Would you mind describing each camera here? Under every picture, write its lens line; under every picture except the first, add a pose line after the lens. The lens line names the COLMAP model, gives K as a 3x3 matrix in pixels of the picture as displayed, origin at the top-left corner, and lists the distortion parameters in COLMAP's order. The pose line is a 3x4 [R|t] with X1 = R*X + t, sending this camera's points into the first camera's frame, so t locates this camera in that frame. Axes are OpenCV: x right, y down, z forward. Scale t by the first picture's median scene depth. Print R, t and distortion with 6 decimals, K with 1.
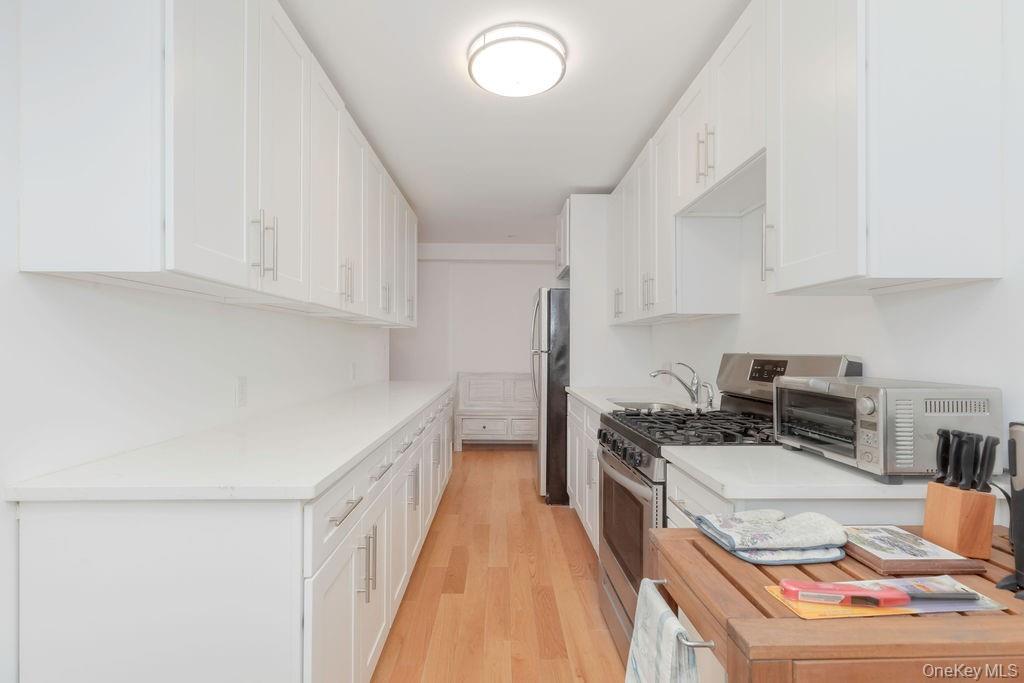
lens RADIAL K [[454.2, 0, 505.0], [0, 454.2, 350.2], [0, 0, 1]] dist [0.001997, 0.000387]
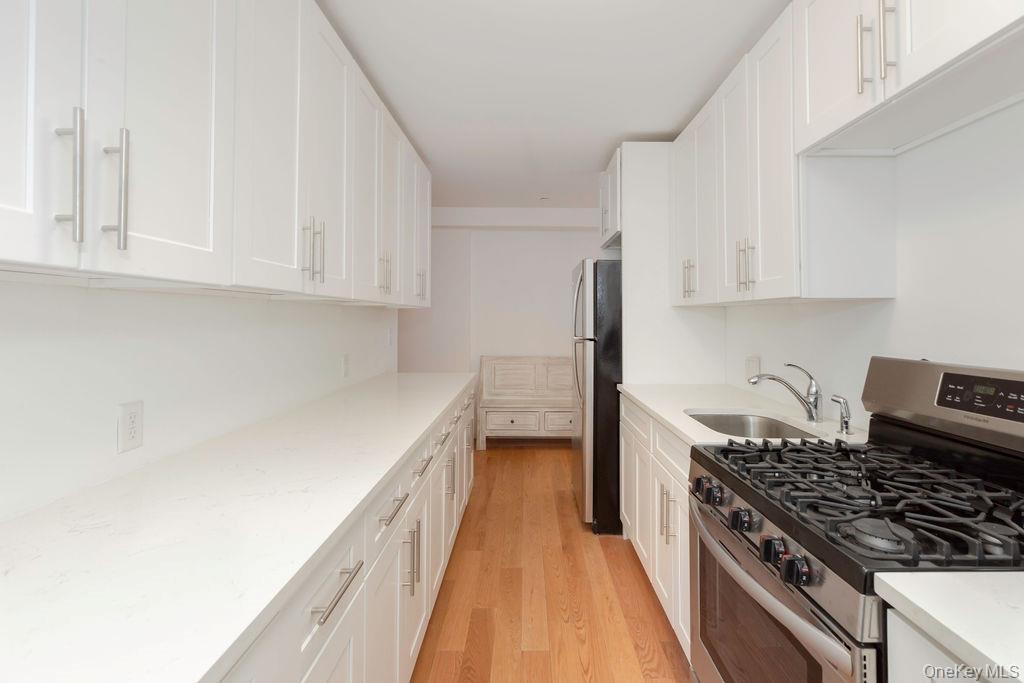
lens RADIAL K [[459.8, 0, 532.4], [0, 459.8, 309.2], [0, 0, 1]] dist [0.000592, 0.000160]
pose [[0.999991, -0.001478, 0.003925, -0.018704], [0.001575, 0.999688, -0.024927, -0.033377], [-0.003887, 0.024933, 0.999682, 0.222887]]
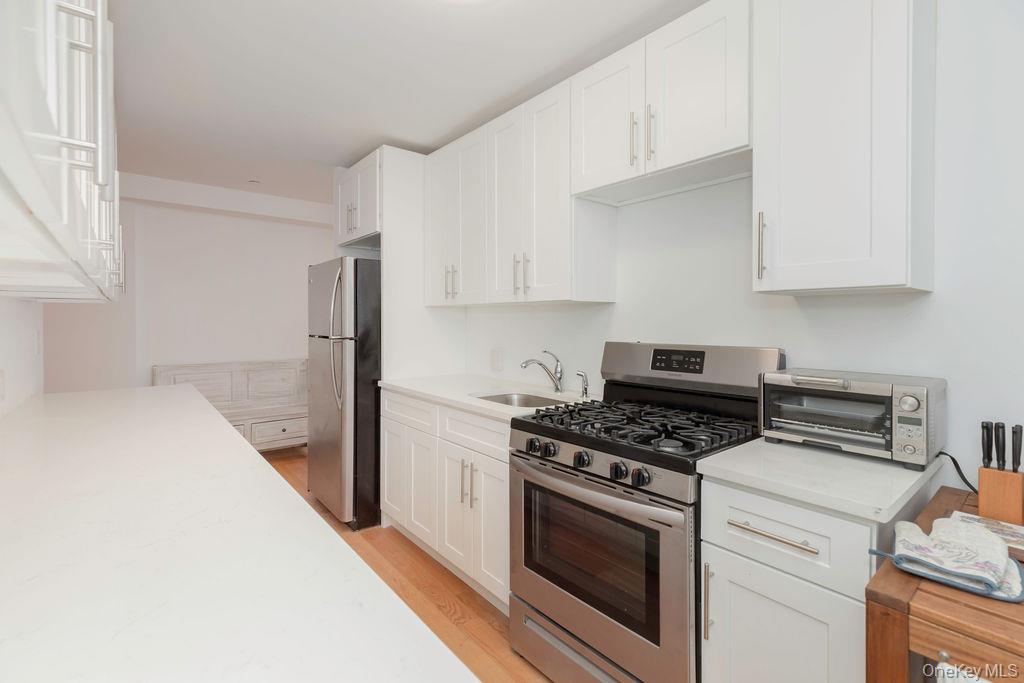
lens RADIAL K [[466.3, 0, 483.7], [0, 466.3, 324.4], [0, 0, 1]] dist [0.004600, 0.000620]
pose [[0.799201, -0.011877, 0.600946, -0.240636], [0.008230, 0.999927, 0.008817, -0.029807], [-0.601007, -0.002101, 0.799241, 0.244550]]
